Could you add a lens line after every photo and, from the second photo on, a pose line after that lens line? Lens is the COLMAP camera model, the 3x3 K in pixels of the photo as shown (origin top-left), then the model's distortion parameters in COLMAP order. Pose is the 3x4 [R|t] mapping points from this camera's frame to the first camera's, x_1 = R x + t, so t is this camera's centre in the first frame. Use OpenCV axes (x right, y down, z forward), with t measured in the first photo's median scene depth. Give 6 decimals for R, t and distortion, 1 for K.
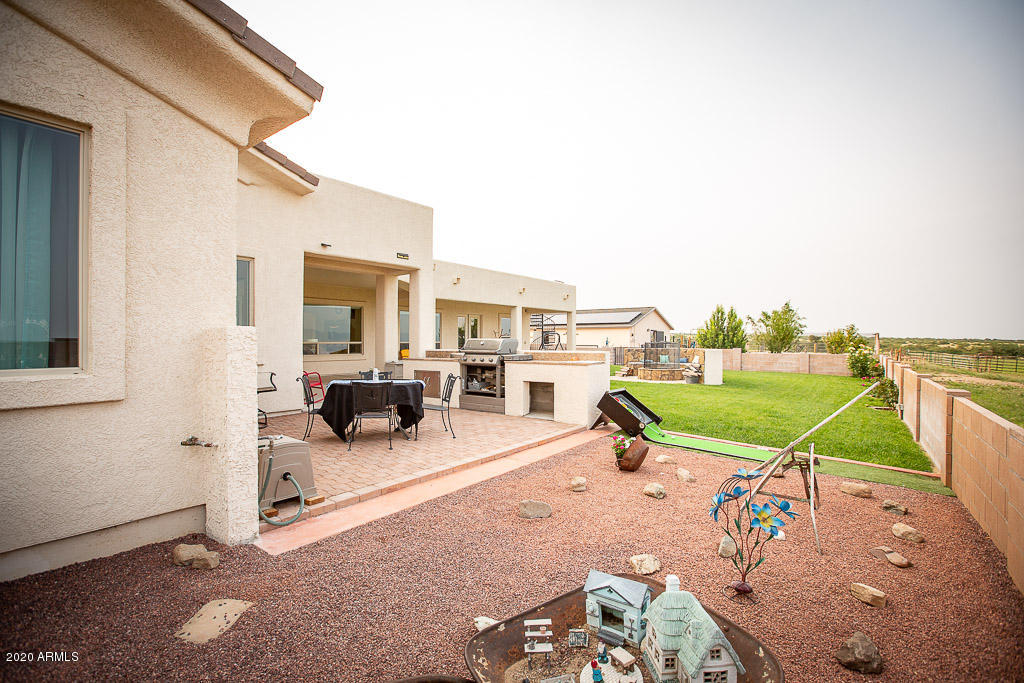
lens RADIAL K [[470.9, 0, 512.0], [0, 470.9, 341.5], [0, 0, 1]] dist [-0.041696, 0.000375]
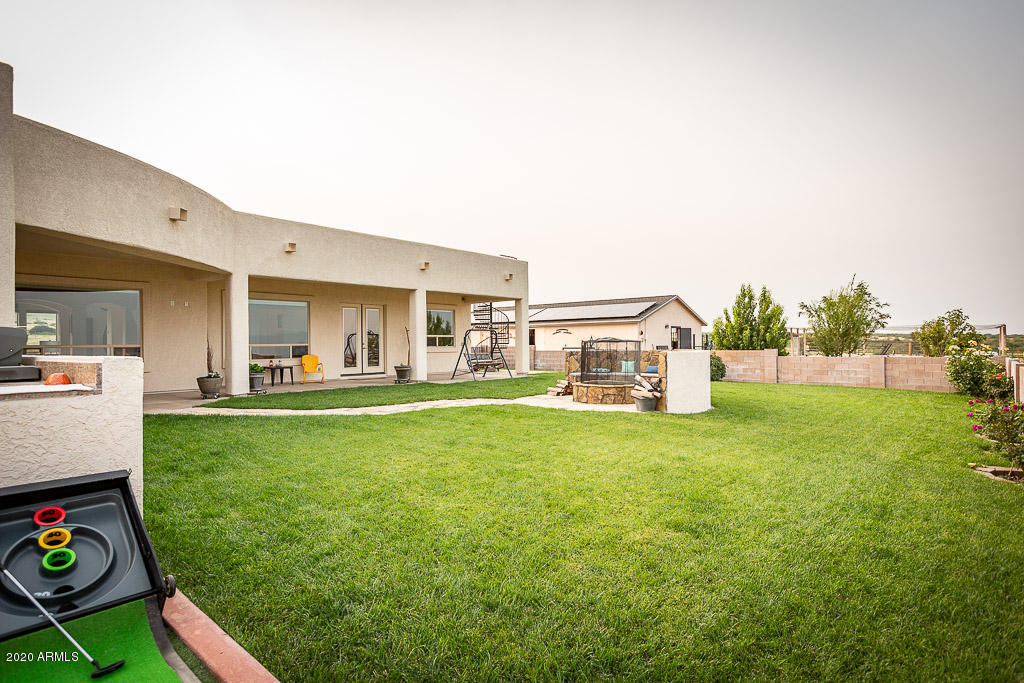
lens RADIAL K [[547.6, 0, 512.0], [0, 547.6, 341.5], [0, 0, 1]] dist [0.005187, -0.015722]
pose [[0.997810, -0.011022, -0.065215, 0.176649], [0.010587, 0.999919, -0.007016, 0.005229], [0.065287, 0.006310, 0.997847, 0.213165]]
